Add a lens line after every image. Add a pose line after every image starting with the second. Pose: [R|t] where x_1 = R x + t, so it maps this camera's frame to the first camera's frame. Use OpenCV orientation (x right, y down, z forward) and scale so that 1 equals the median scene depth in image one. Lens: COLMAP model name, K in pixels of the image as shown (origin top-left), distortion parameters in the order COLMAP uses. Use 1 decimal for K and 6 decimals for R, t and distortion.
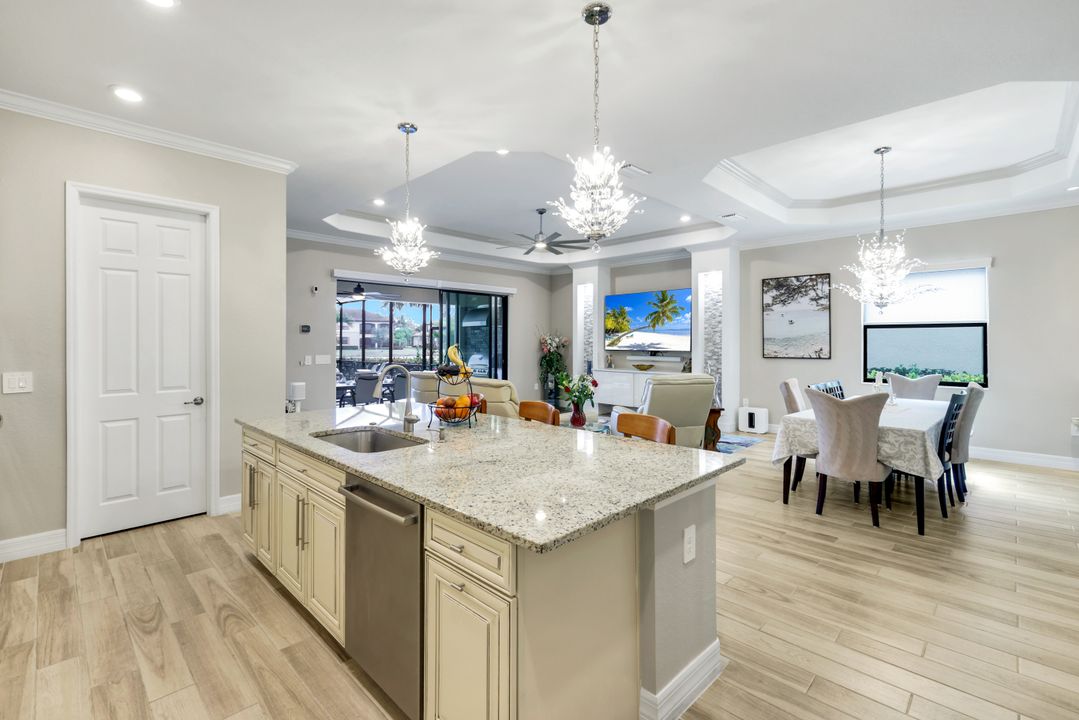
lens RADIAL K [[487.9, 0, 552.6], [0, 487.9, 336.0], [0, 0, 1]] dist [0.005074, -0.001710]
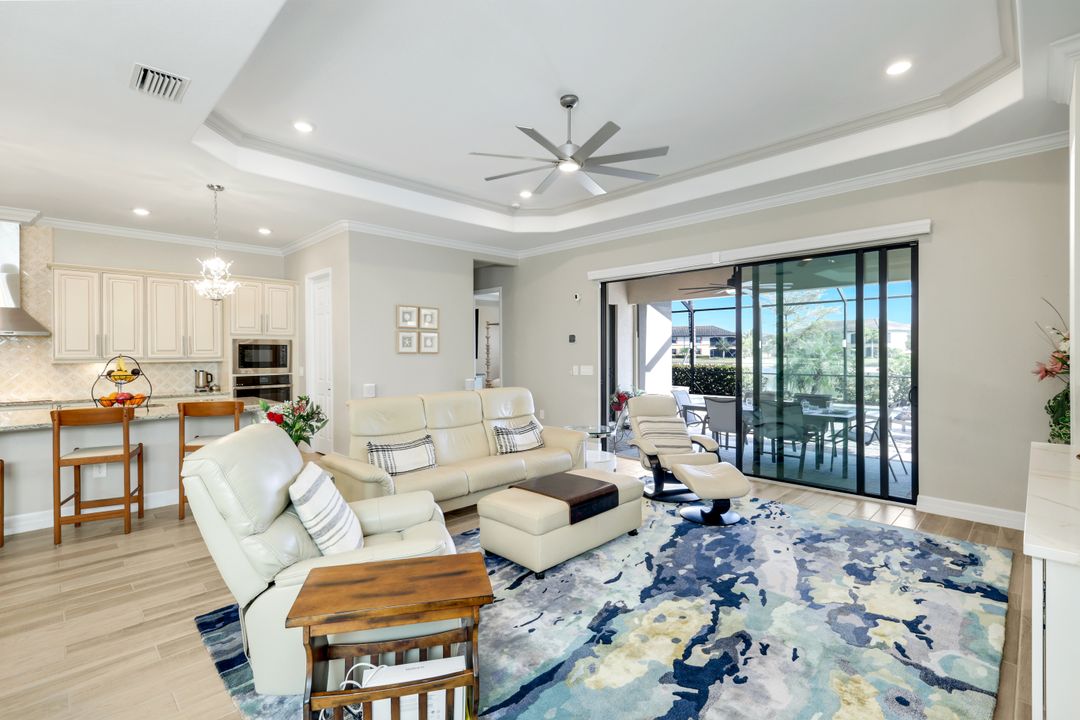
lens RADIAL K [[488.4, 0, 536.9], [0, 488.4, 353.9], [0, 0, 1]] dist [0.005074, -0.001710]
pose [[-0.026786, 0.002534, -0.999638, 0.451329], [0.017734, 0.999841, 0.002059, 0.012485], [0.999484, -0.017673, -0.026826, 0.874345]]
